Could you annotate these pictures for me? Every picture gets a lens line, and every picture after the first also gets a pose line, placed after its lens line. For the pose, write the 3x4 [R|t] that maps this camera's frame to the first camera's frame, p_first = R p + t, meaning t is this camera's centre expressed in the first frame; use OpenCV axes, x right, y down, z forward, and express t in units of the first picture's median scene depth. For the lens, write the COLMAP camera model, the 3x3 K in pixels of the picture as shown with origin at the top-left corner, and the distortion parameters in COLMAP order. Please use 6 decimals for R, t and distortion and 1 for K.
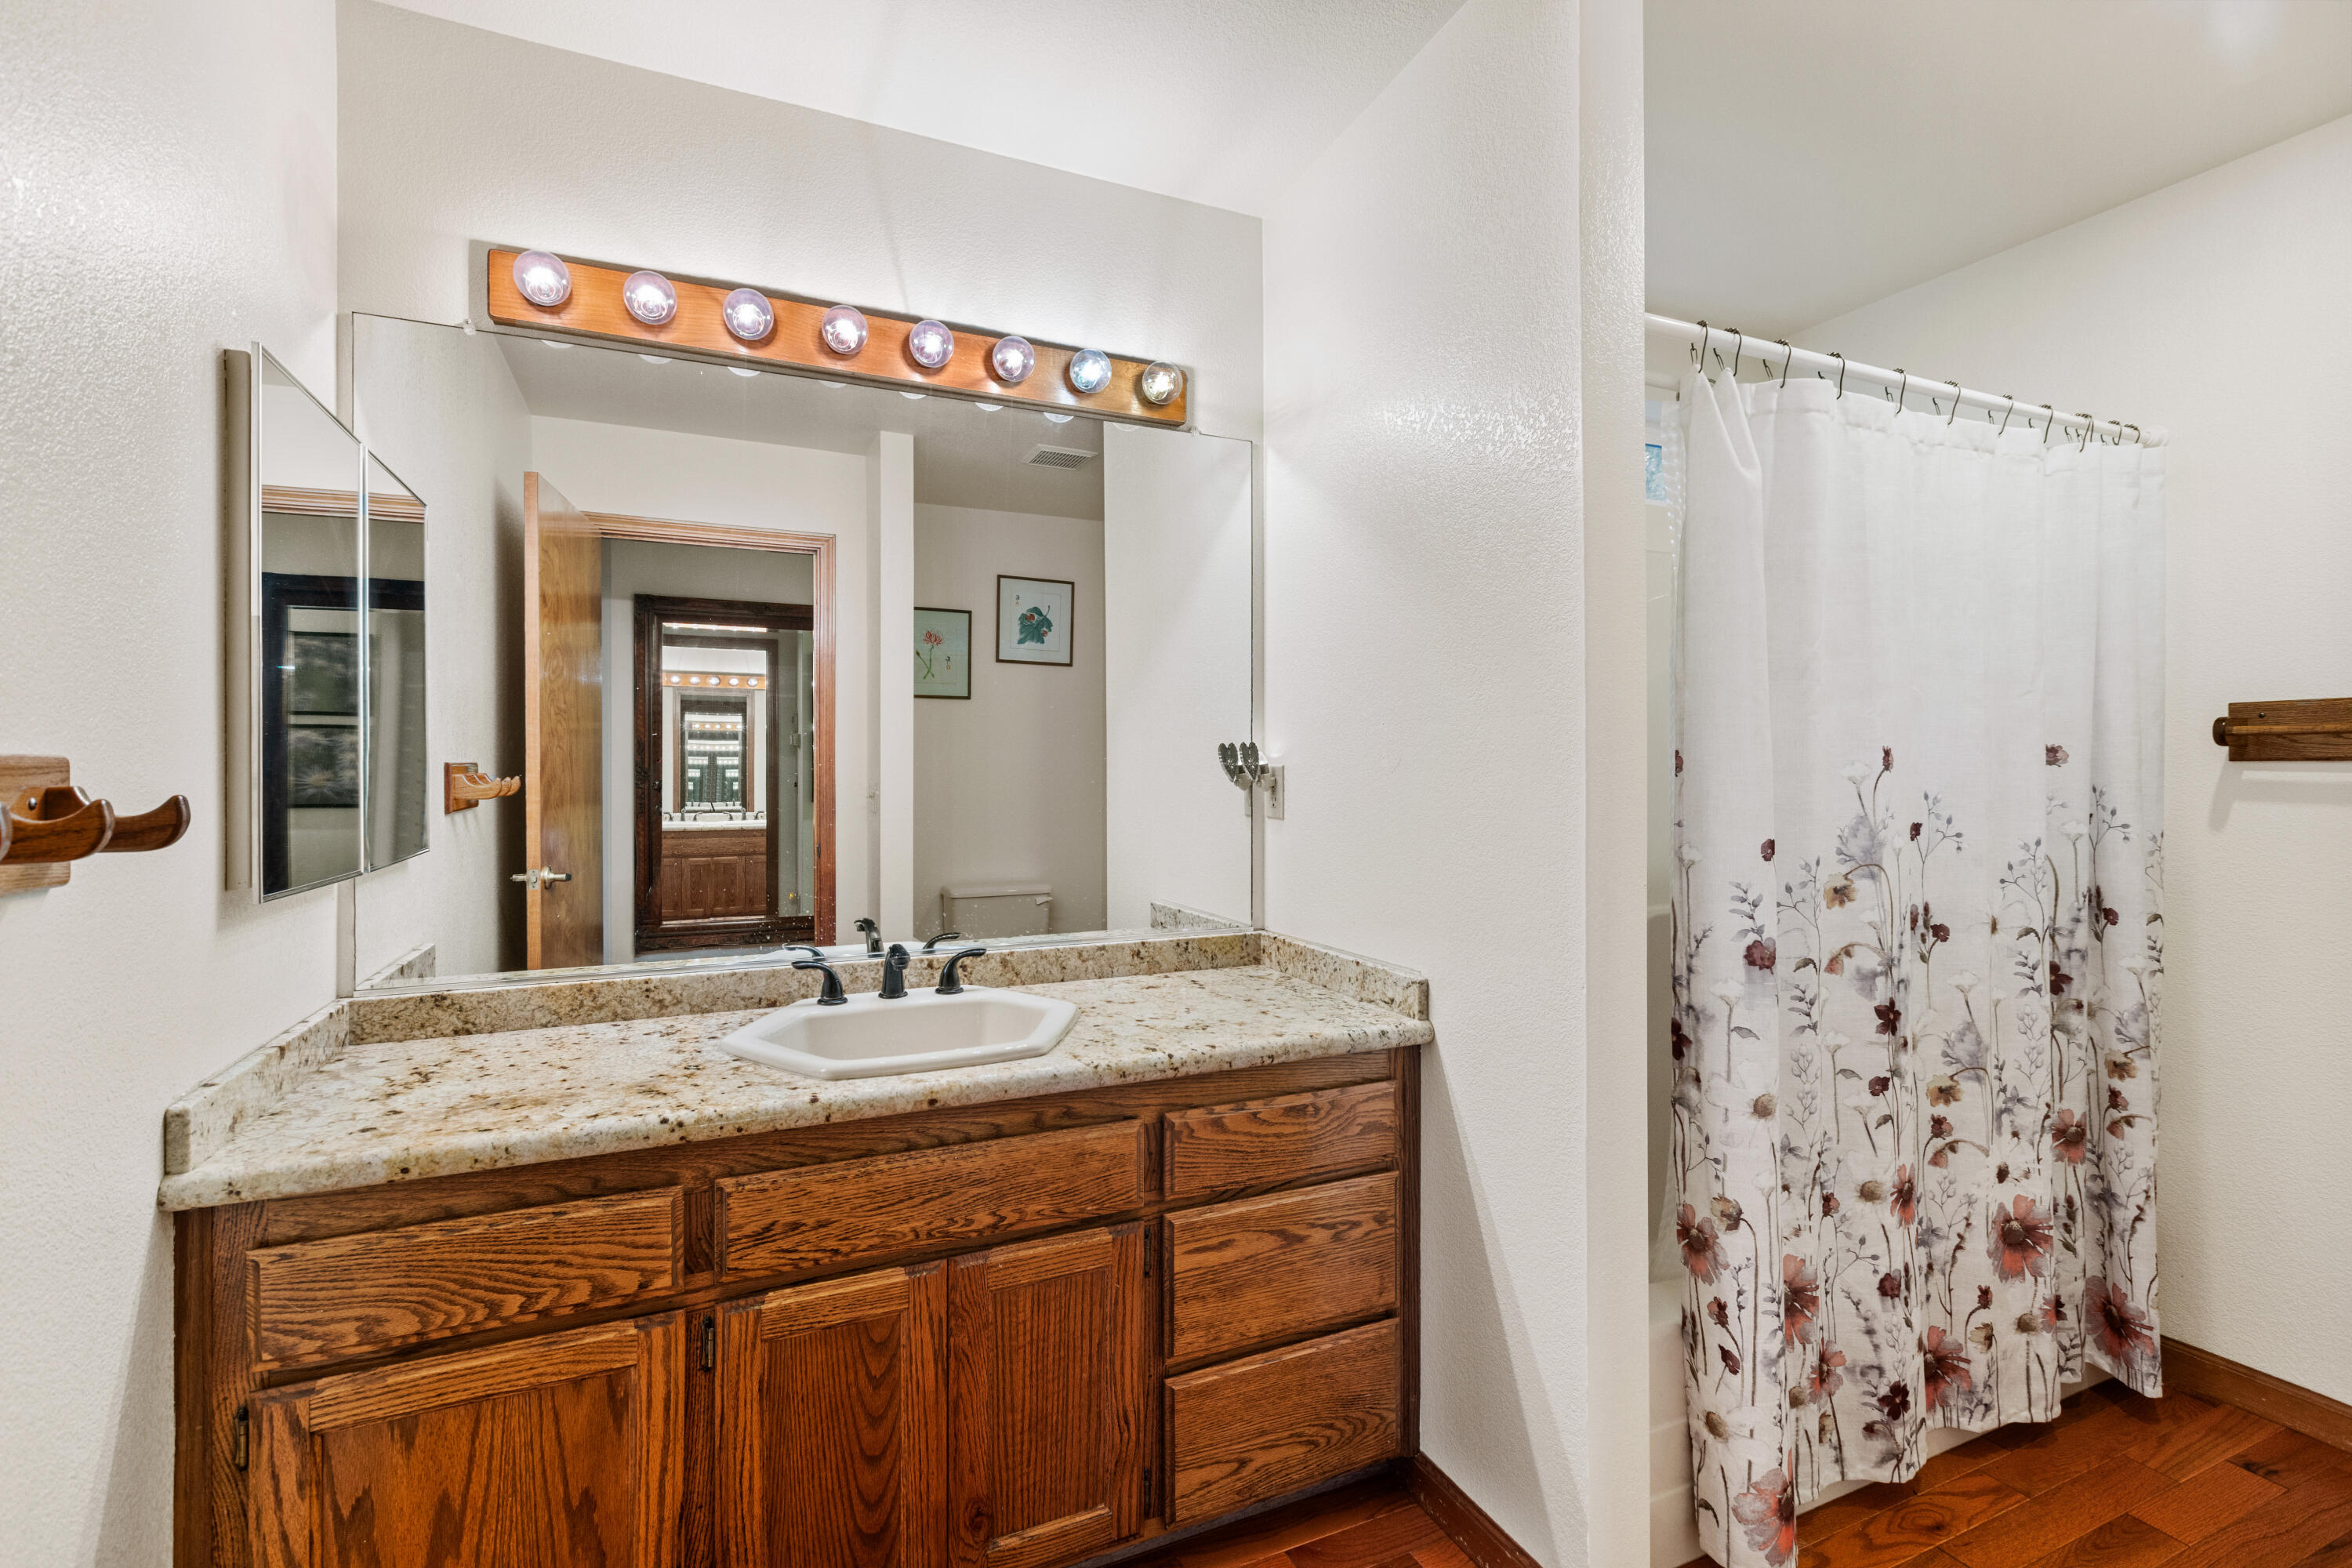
lens RADIAL K [[1053.8, 0, 1176.9], [0, 1053.8, 773.9], [0, 0, 1]] dist [-0.001544, 0.000490]
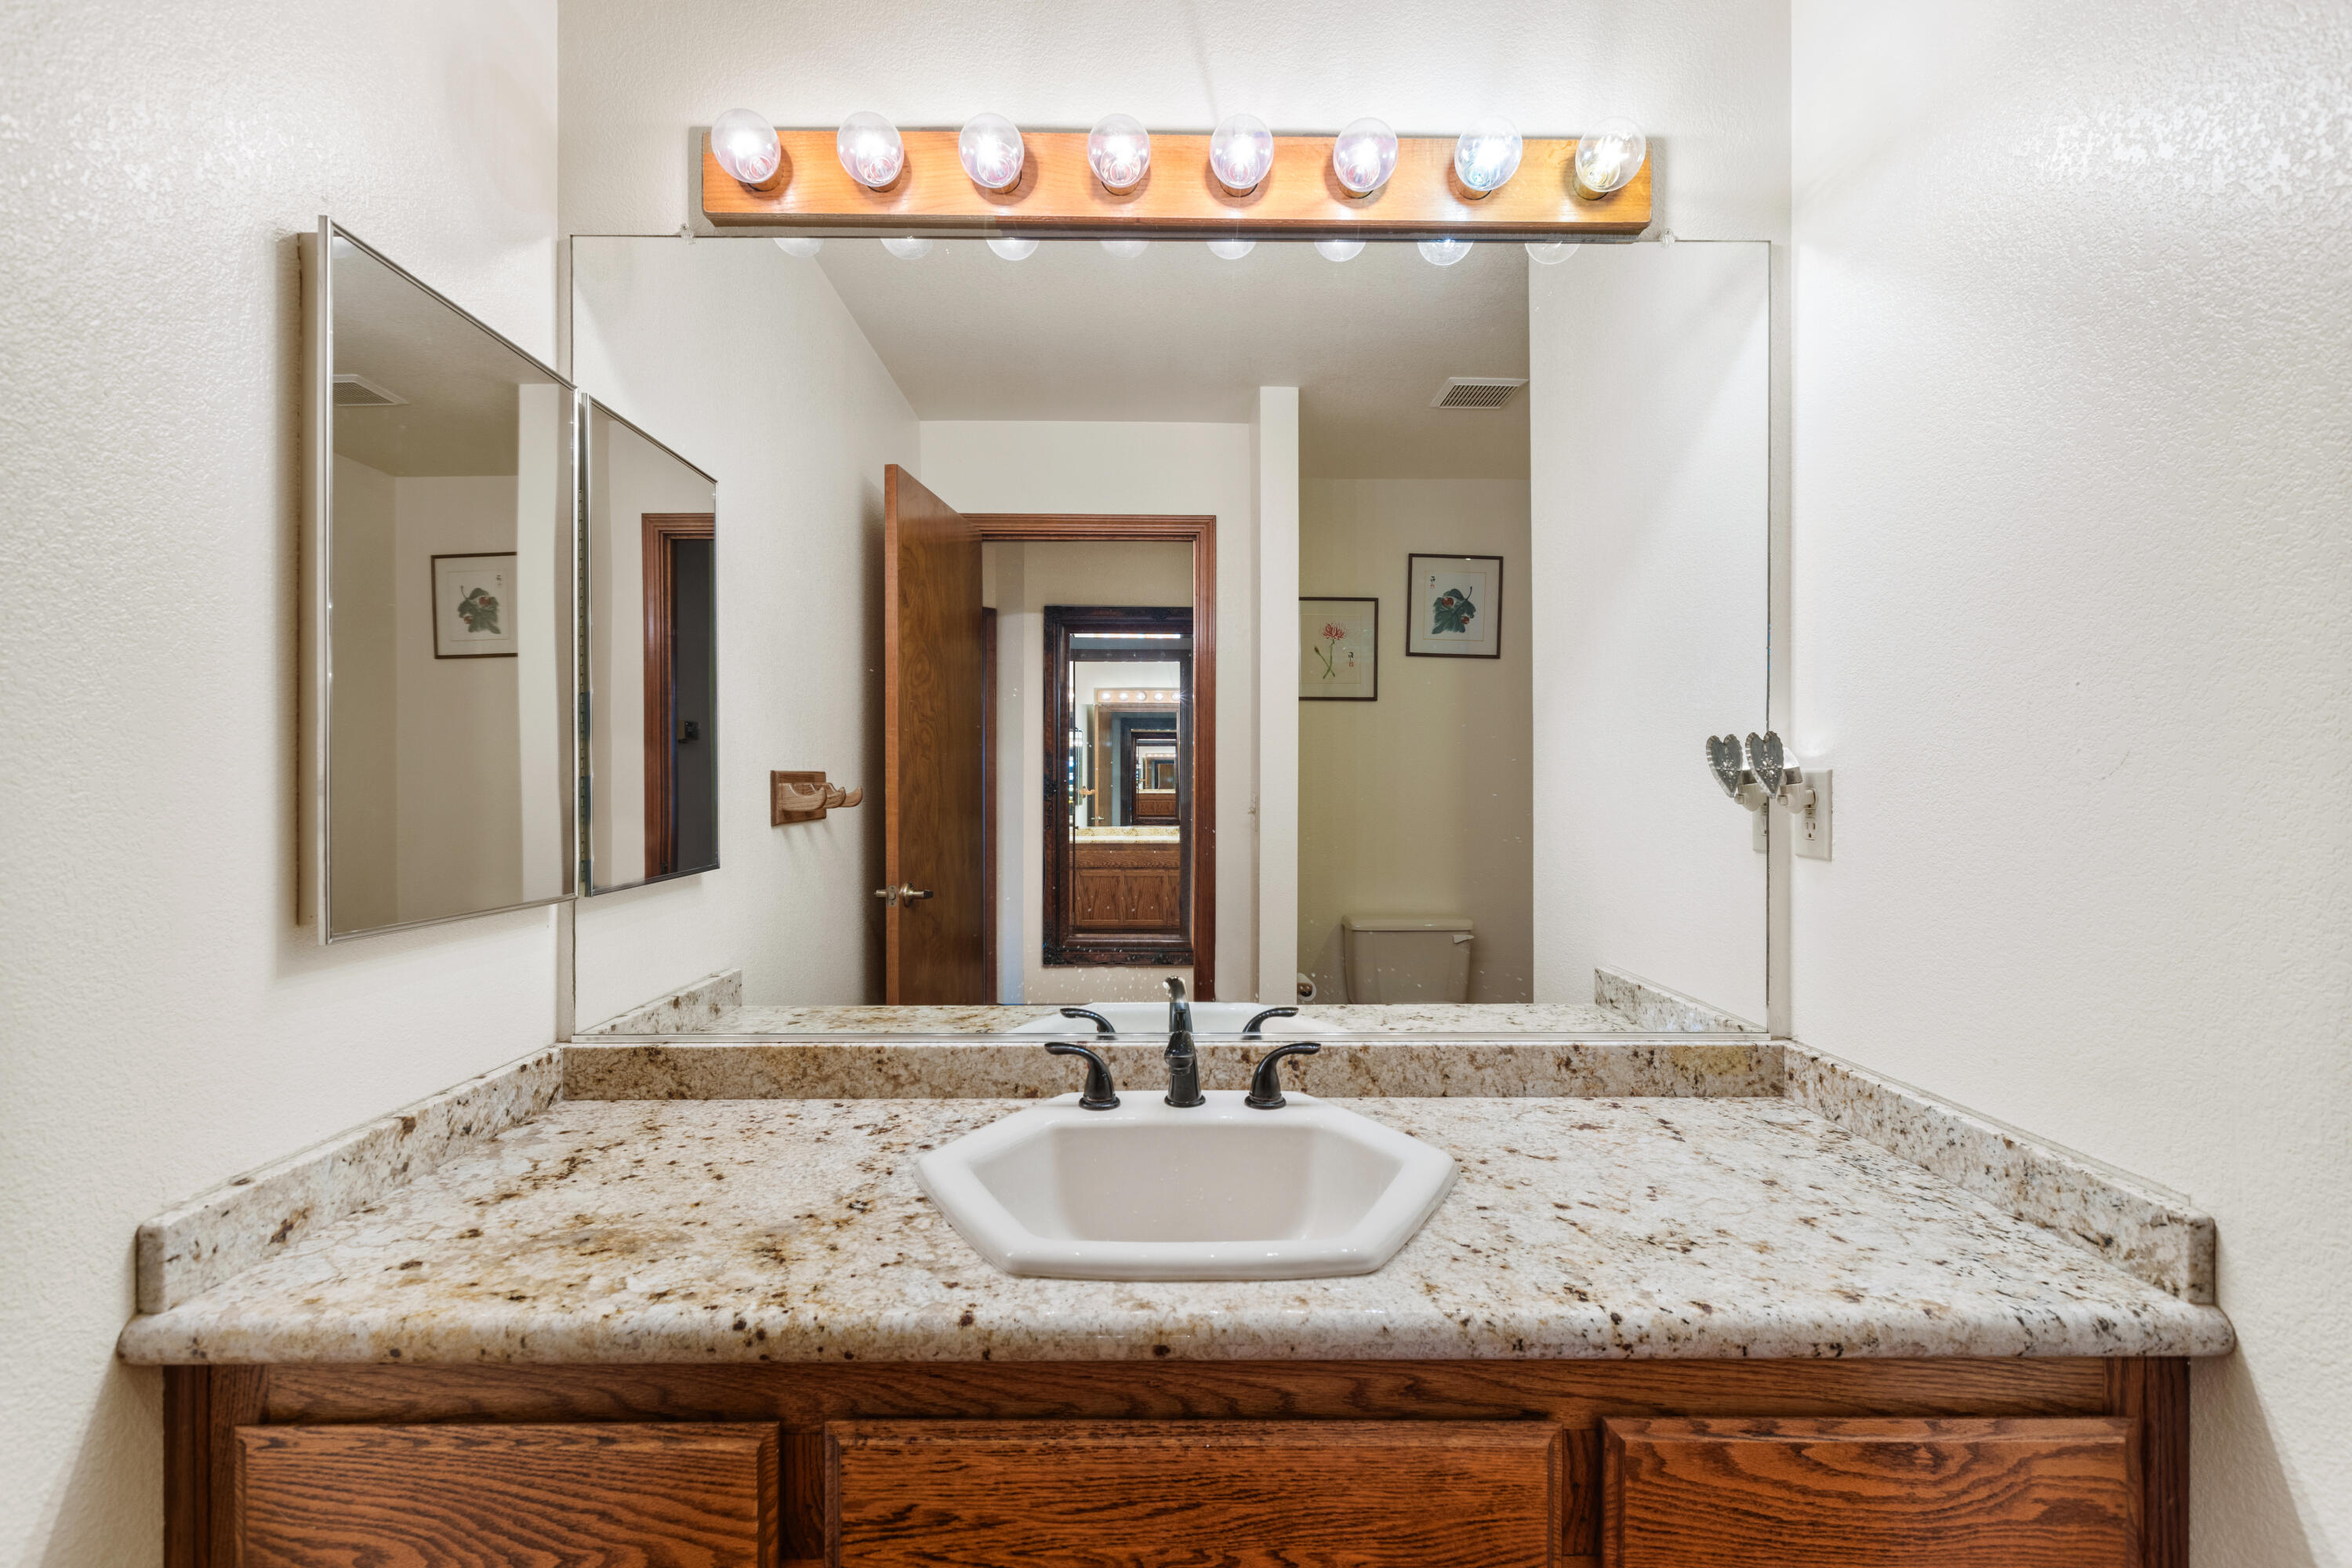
lens RADIAL K [[1053.8, 0, 1167.4], [0, 1053.8, 786.5], [0, 0, 1]] dist [-0.001544, 0.000490]
pose [[0.912558, 0.002443, -0.408939, 0.003294], [-0.003694, 0.999991, -0.002269, 0.004965], [0.408930, 0.003582, 0.912559, 0.375009]]
